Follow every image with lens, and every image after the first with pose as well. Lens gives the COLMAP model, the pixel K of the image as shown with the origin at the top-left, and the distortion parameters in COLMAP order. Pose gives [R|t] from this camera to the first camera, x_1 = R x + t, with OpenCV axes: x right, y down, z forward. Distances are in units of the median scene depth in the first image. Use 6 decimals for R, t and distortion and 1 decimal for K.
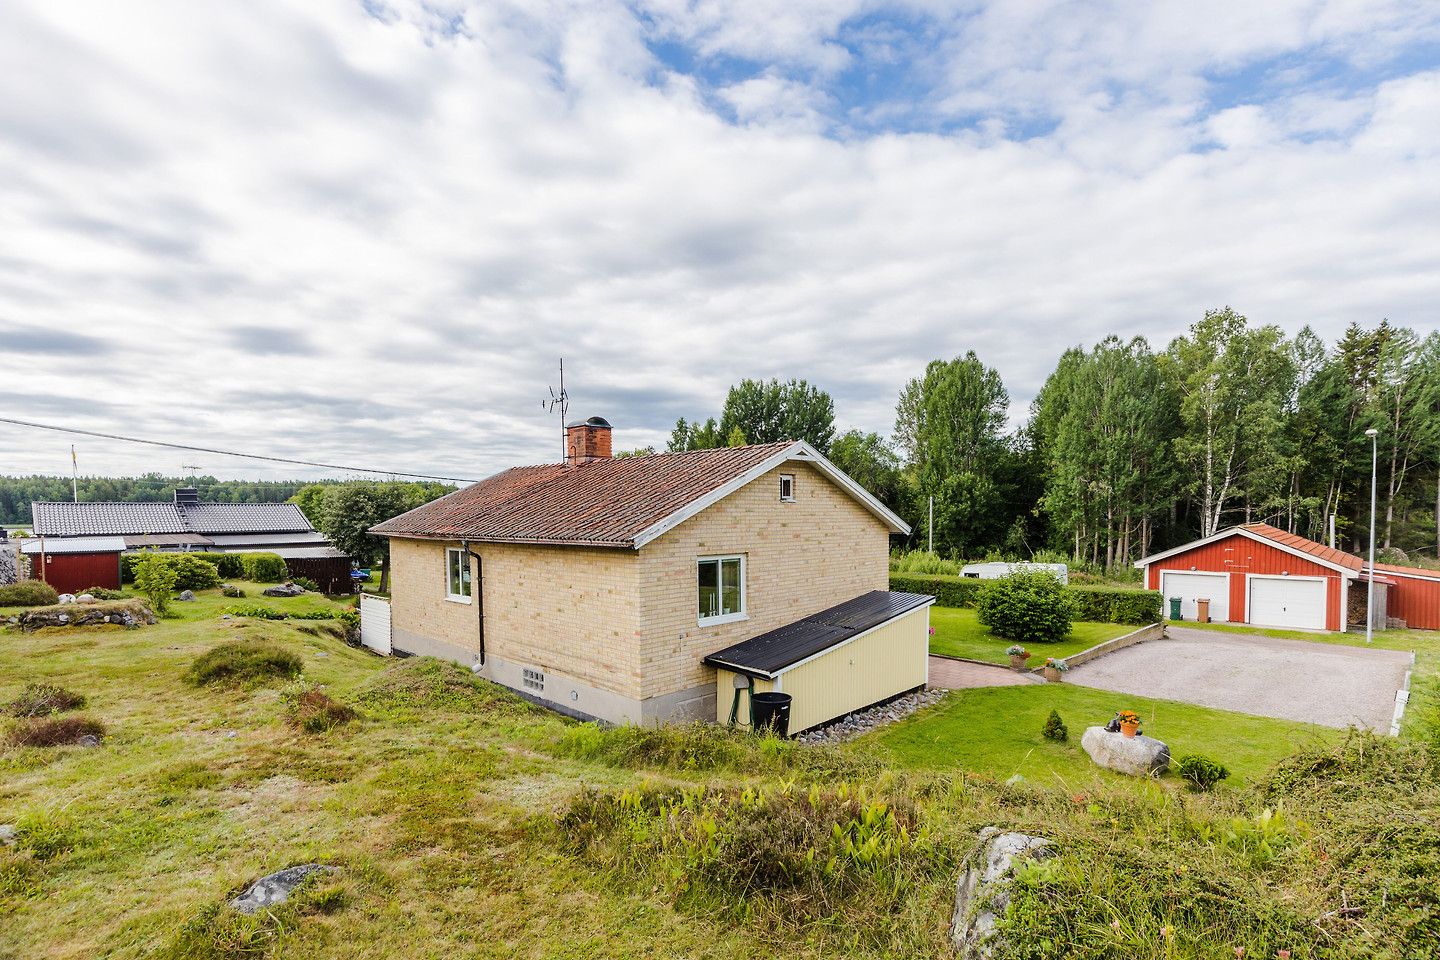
lens RADIAL K [[713.7, 0, 719.7], [0, 713.7, 539.3], [0, 0, 1]] dist [0.025129, -0.000010]
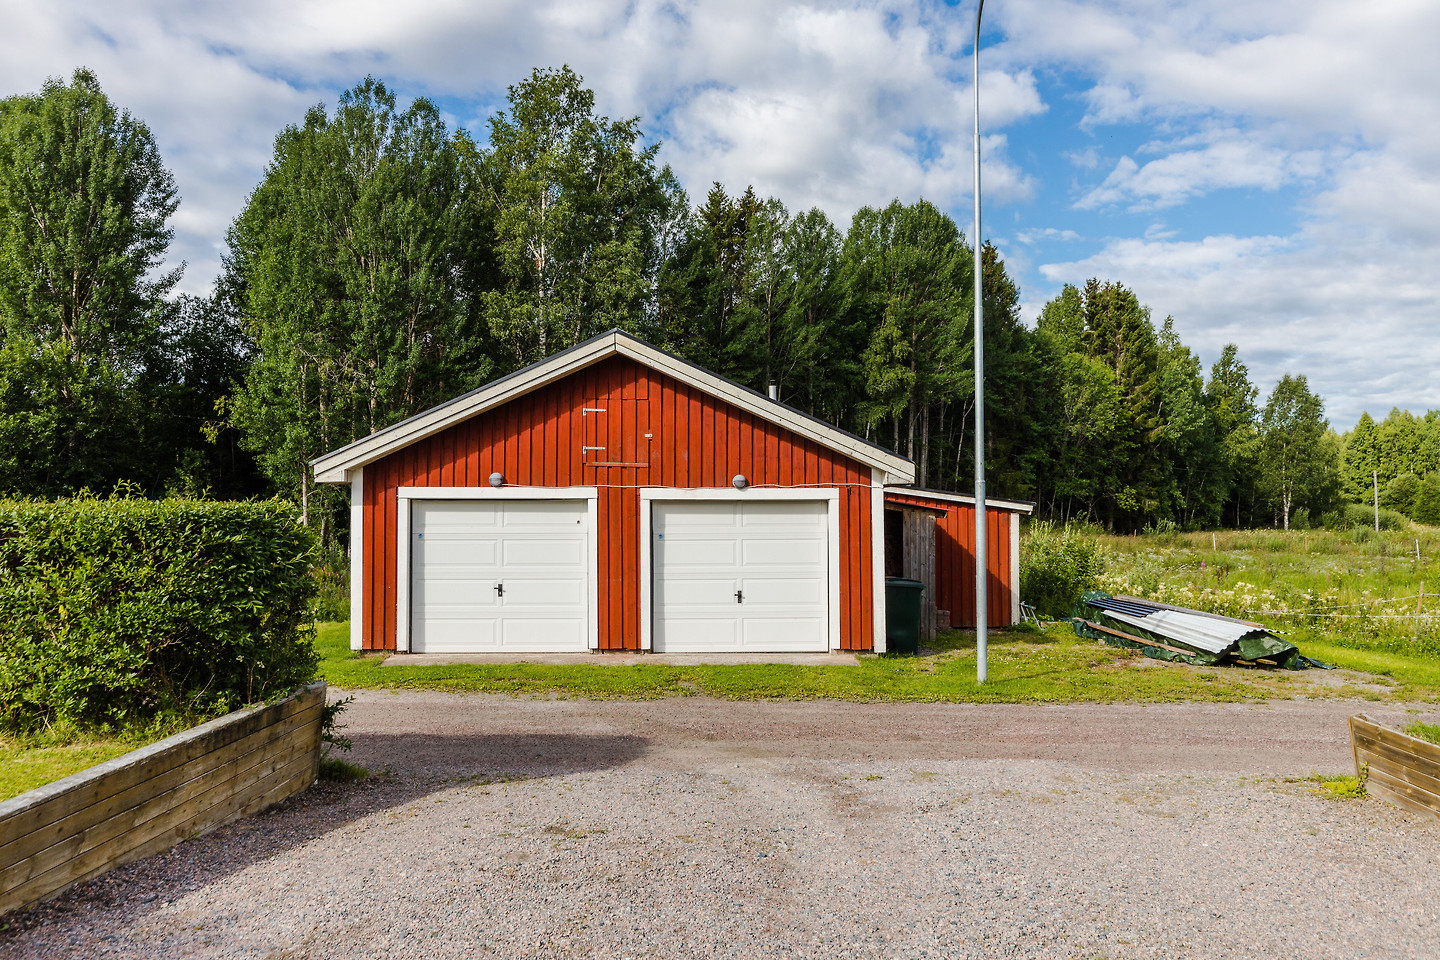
lens RADIAL K [[1117.0, 0, 720.0], [0, 1117.0, 480.0], [0, 0, 1]] dist [0.001116, 0.001352]
pose [[0.730823, 0.025022, 0.682108, 0.221008], [0.017939, 0.998279, -0.055840, 0.036220], [-0.682331, 0.053046, 0.729116, 0.324864]]
